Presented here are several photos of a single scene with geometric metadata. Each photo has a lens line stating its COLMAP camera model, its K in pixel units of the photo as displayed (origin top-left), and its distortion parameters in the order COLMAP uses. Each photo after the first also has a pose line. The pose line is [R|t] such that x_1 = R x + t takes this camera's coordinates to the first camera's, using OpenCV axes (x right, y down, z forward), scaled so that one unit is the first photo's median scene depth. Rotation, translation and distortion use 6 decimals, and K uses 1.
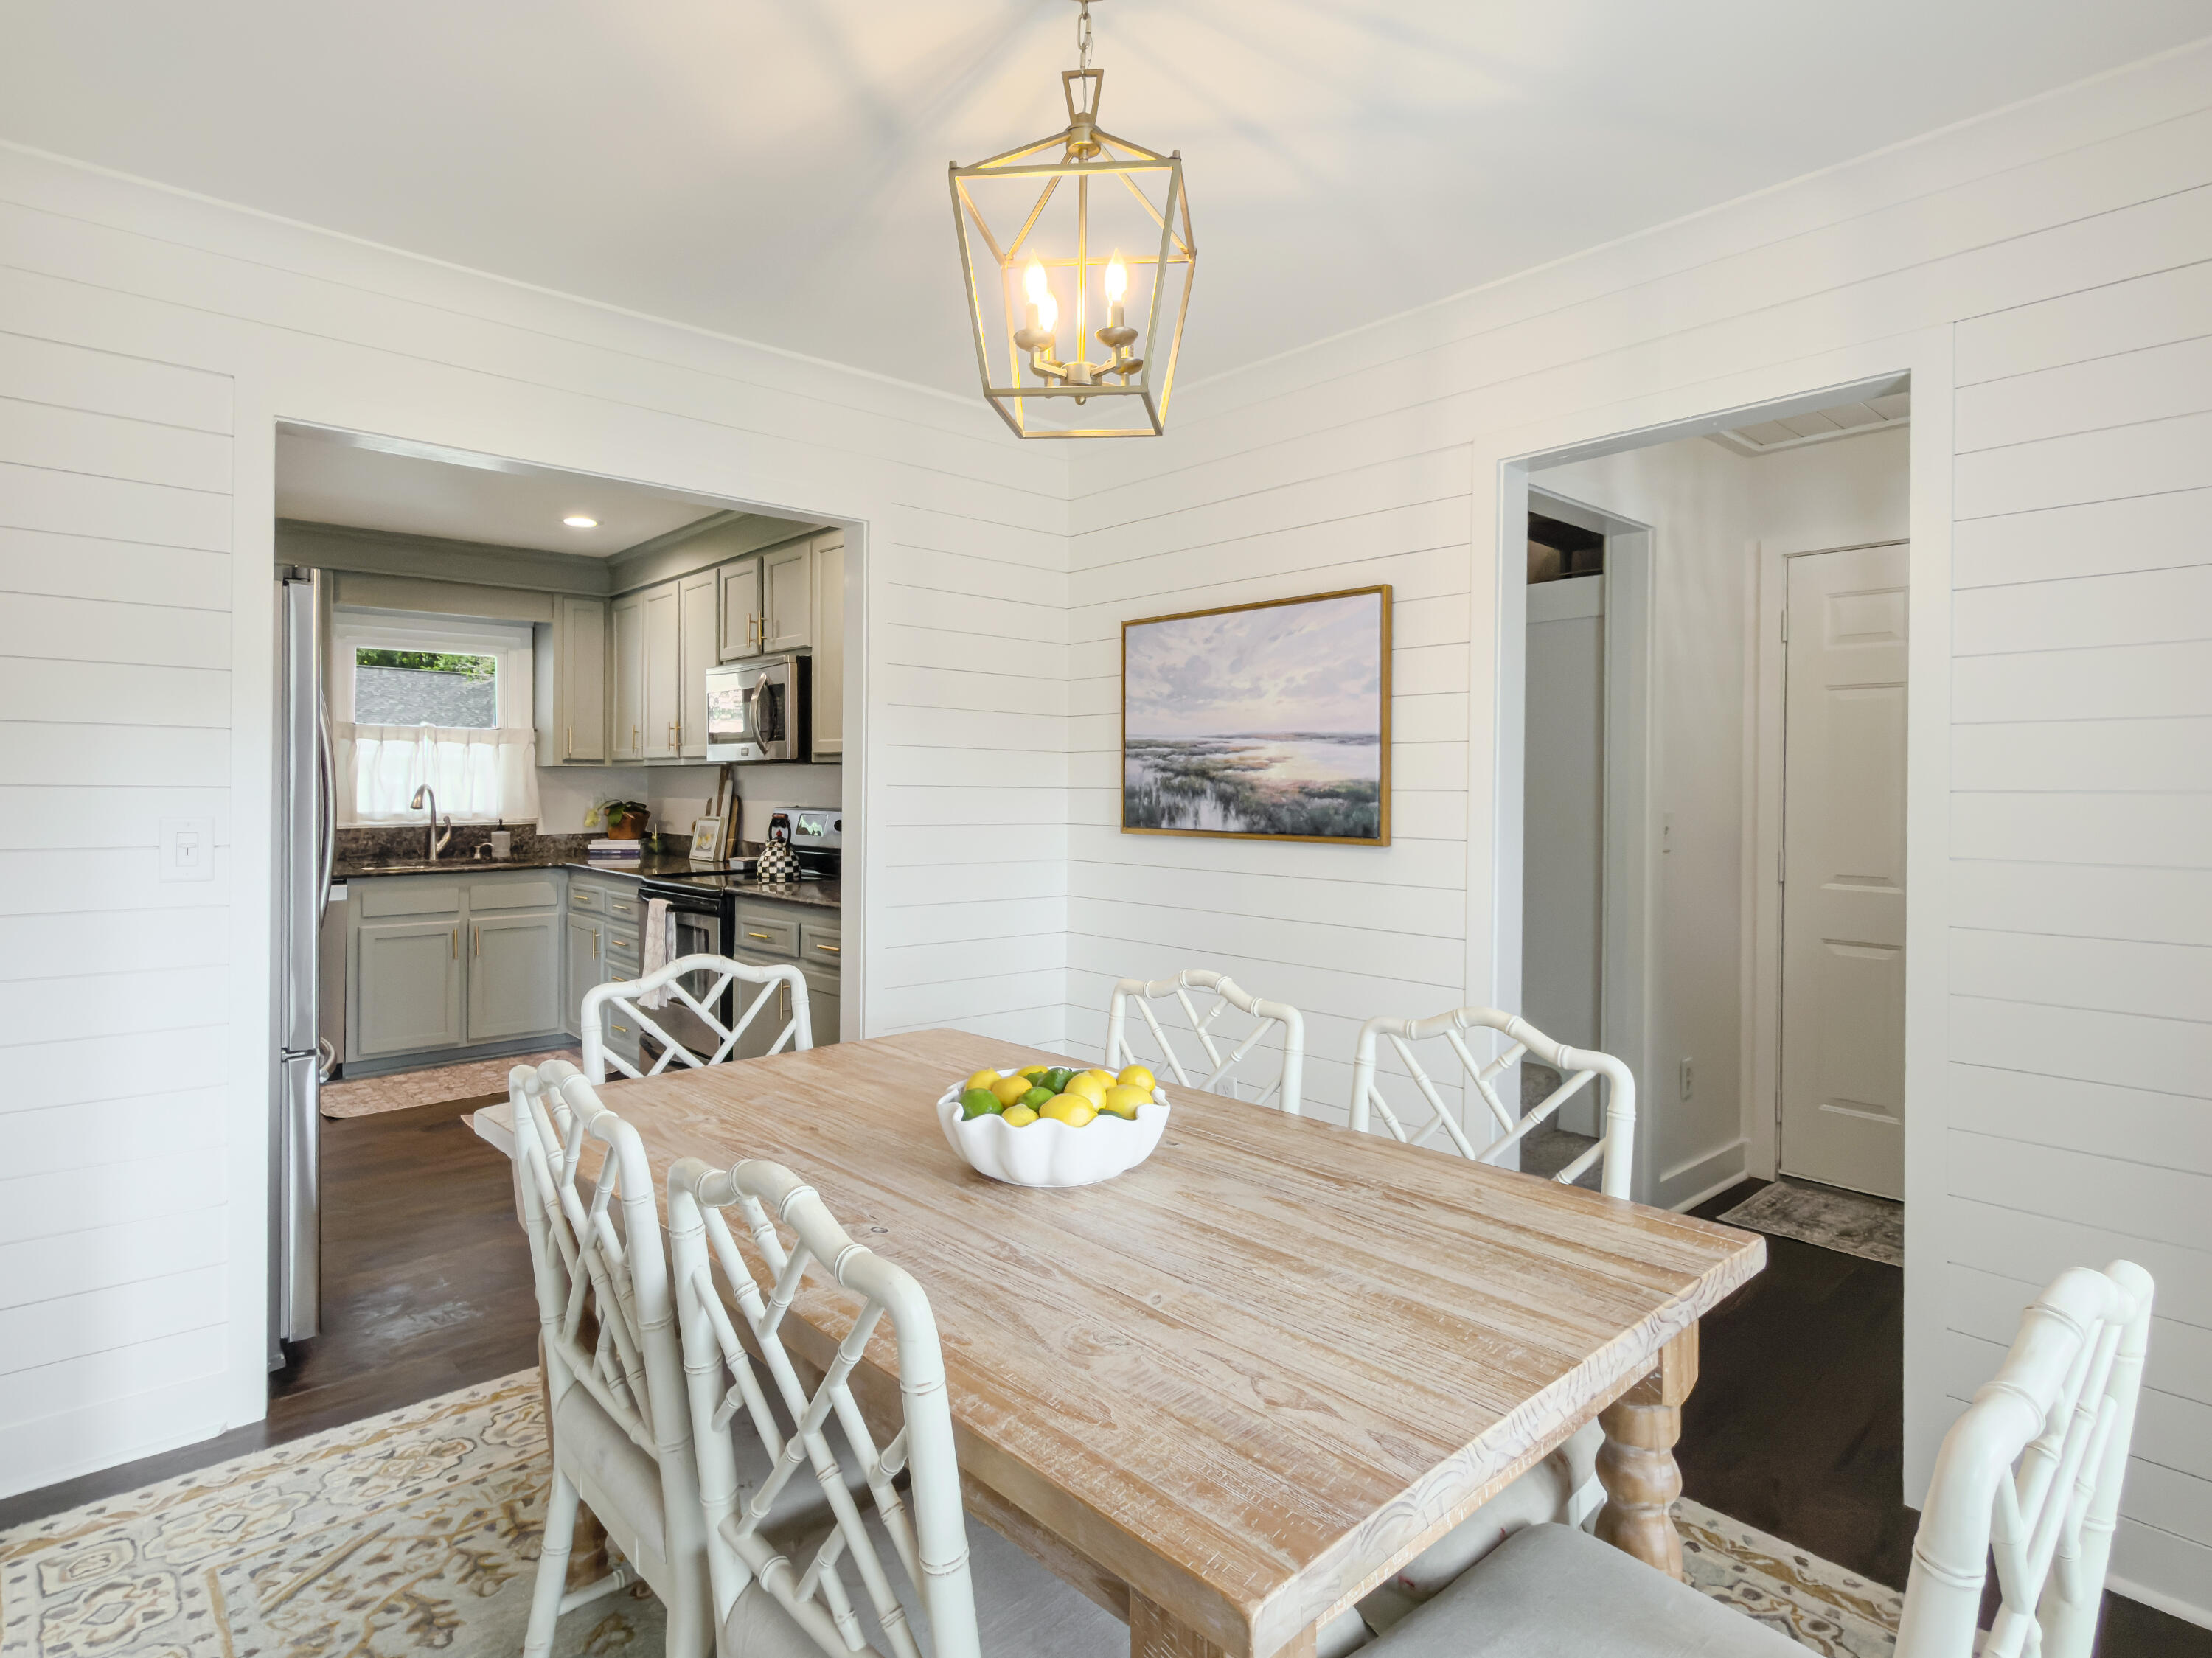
lens RADIAL K [[1187.8, 0, 1106.0], [0, 1187.8, 829.0], [0, 0, 1]] dist [0.000122, 0.000003]
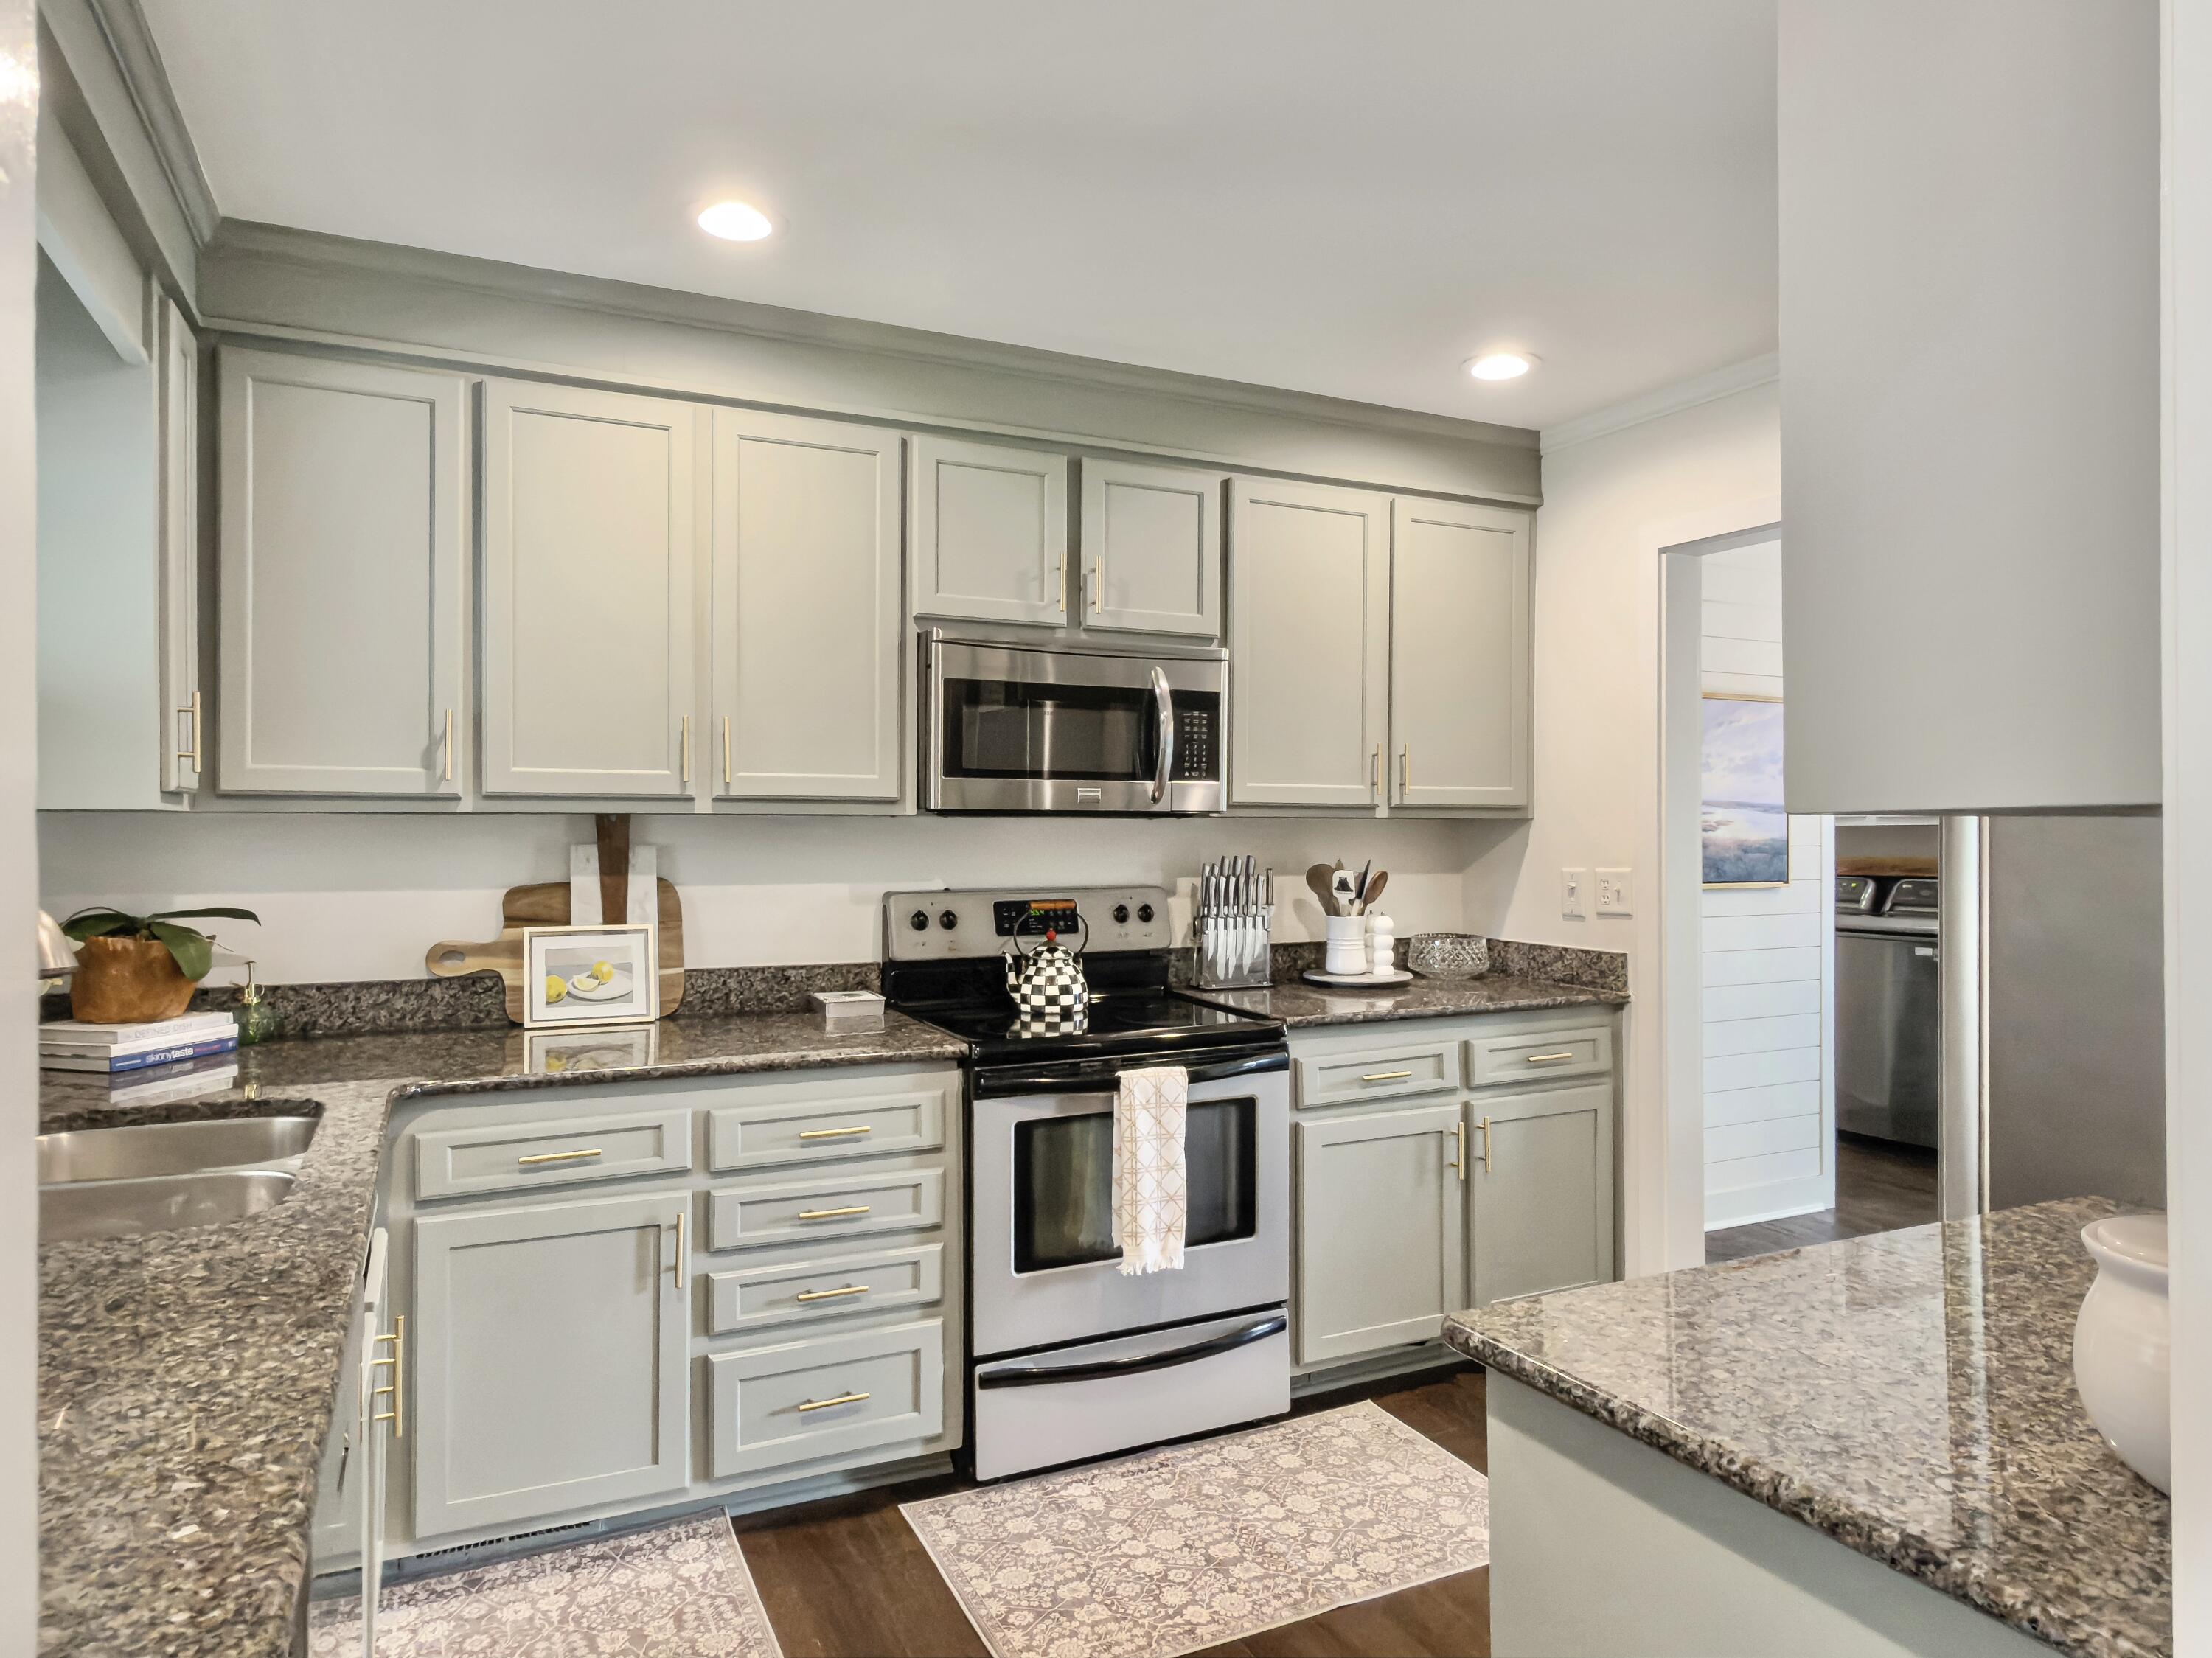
lens RADIAL K [[1334.5, 0, 1106.0], [0, 1334.5, 829.0], [0, 0, 1]] dist [-0.001135, 0.000207]
pose [[0.291233, -0.004540, 0.956641, -1.375144], [0.036025, 0.999332, -0.006225, -0.066879], [-0.955974, 0.036275, 0.291202, 1.215282]]
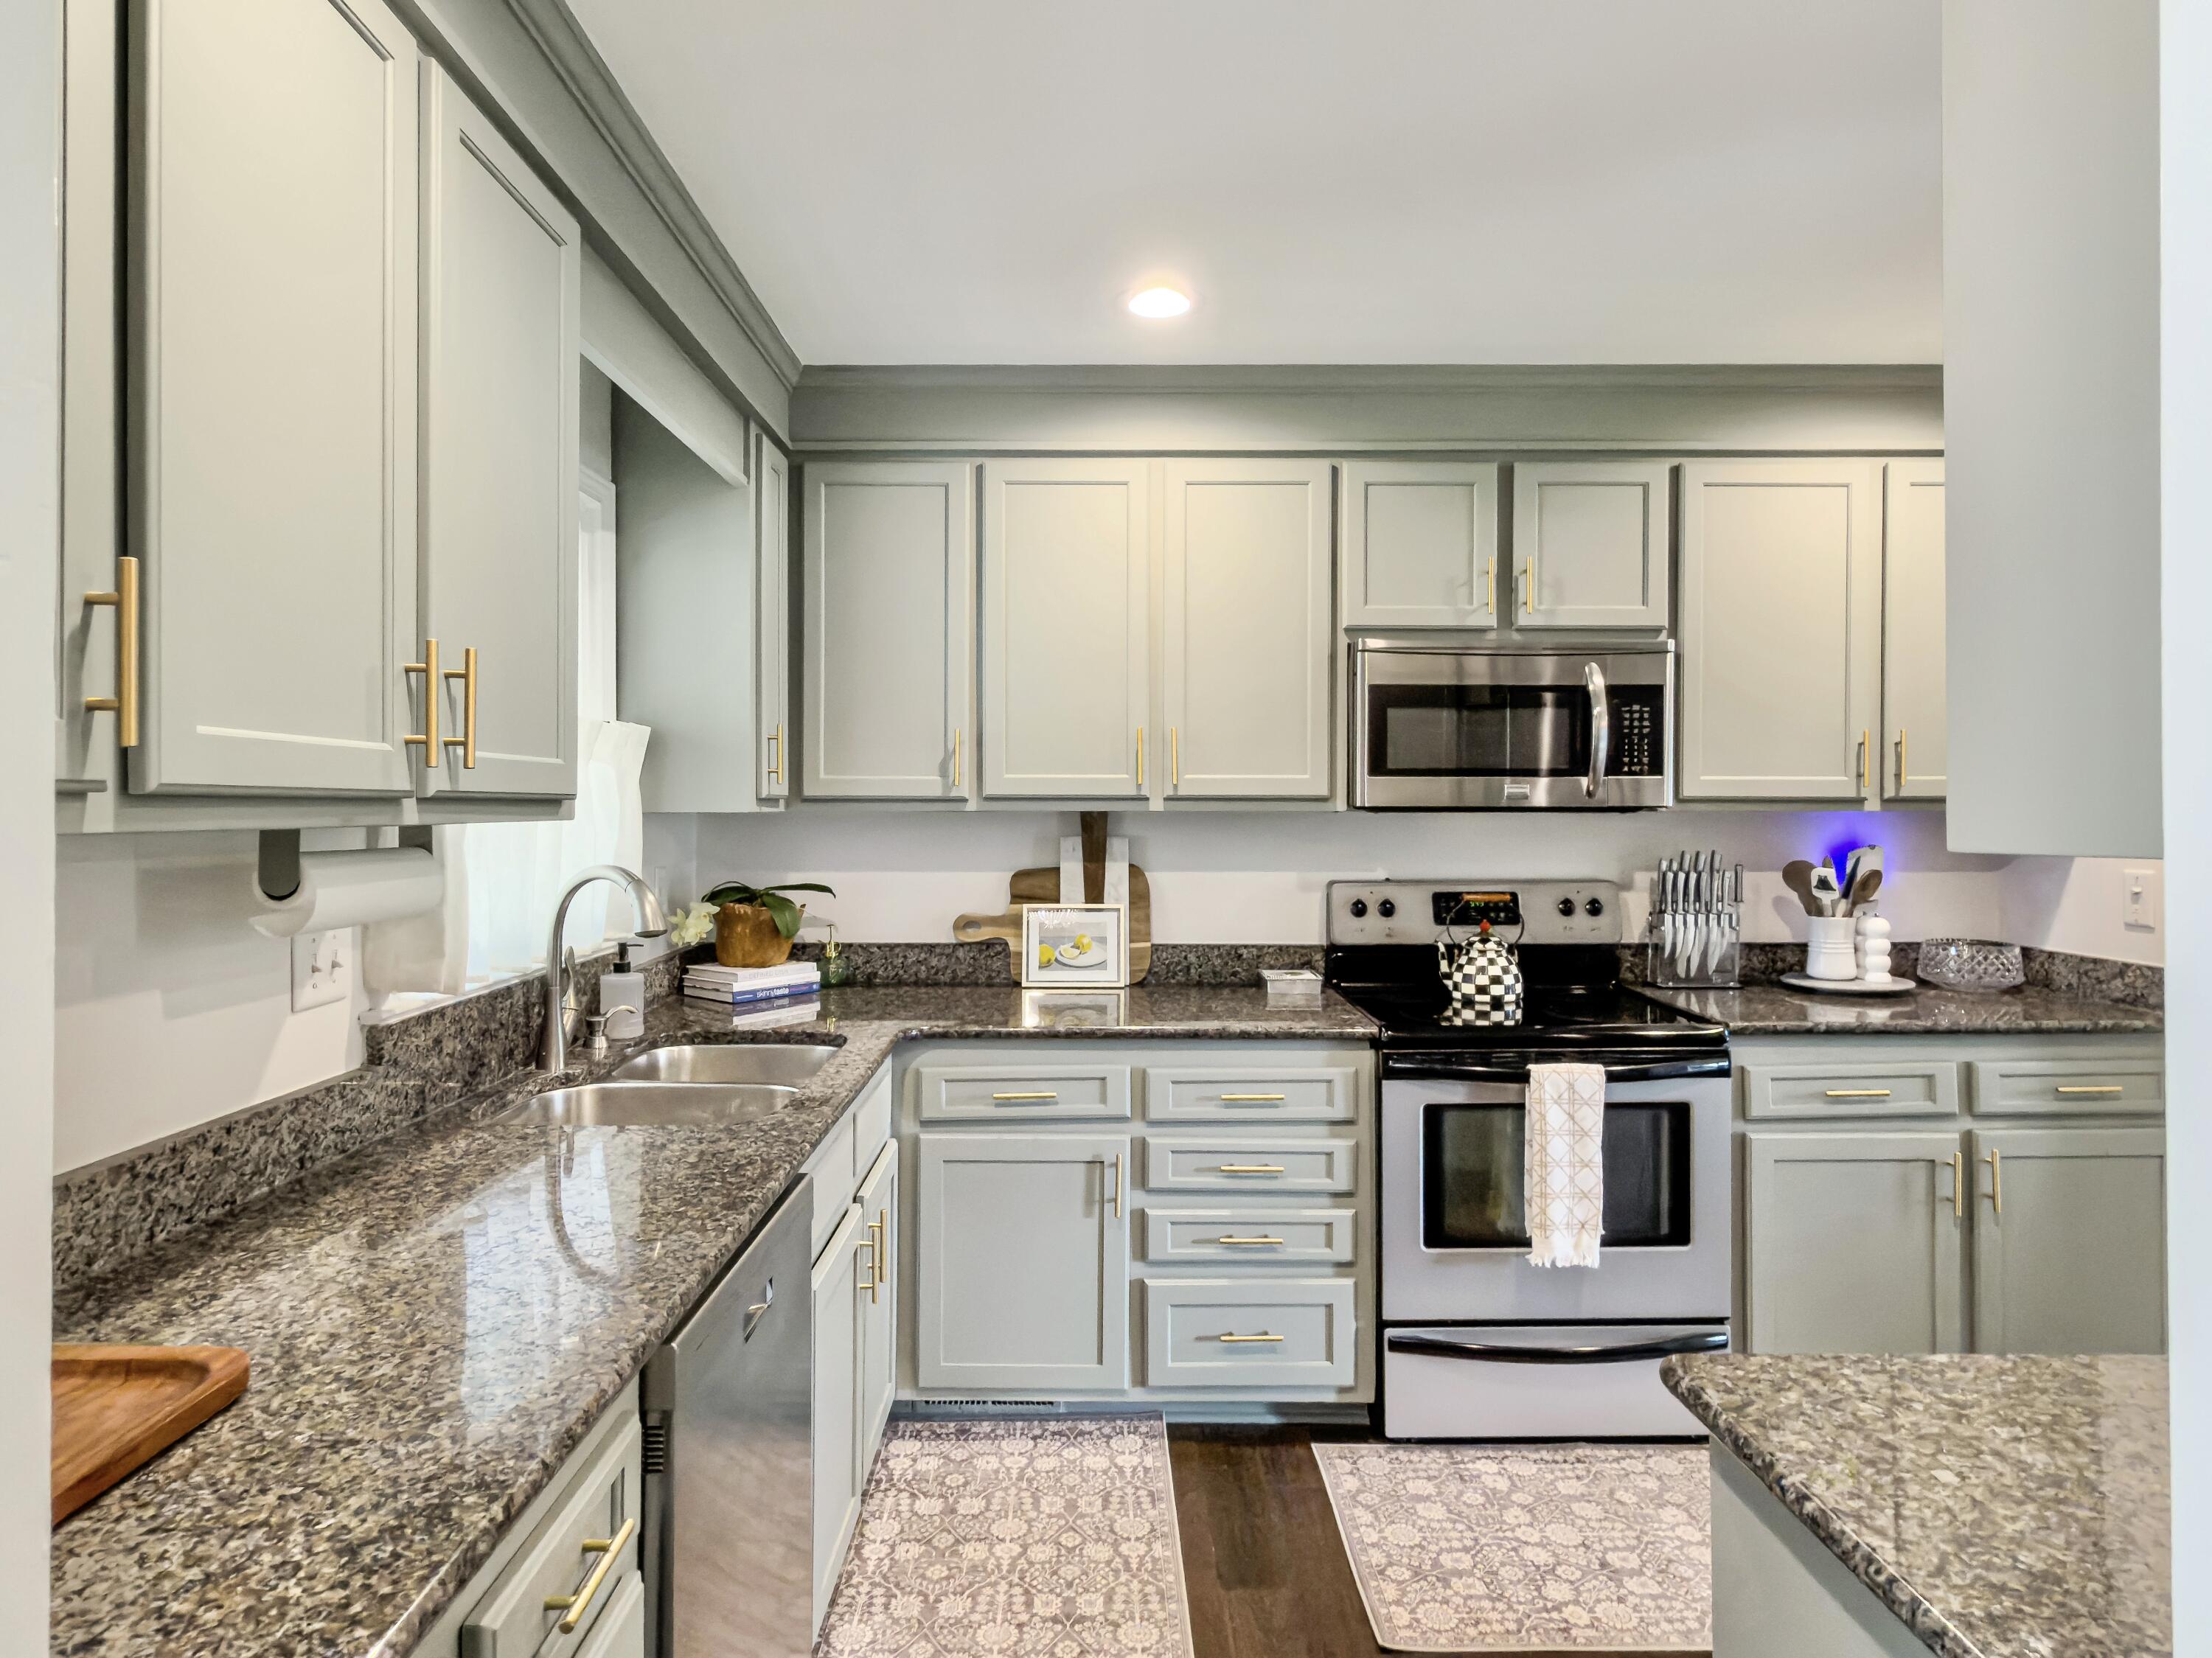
lens RADIAL K [[1234.7, 0, 1107.7], [0, 1234.7, 806.9], [0, 0, 1]] dist [0.001400, 0.000188]
pose [[0.664347, -0.003214, 0.747418, -1.341415], [0.030732, 0.999263, -0.023020, -0.074839], [-0.746792, 0.038263, 0.663956, 1.125243]]
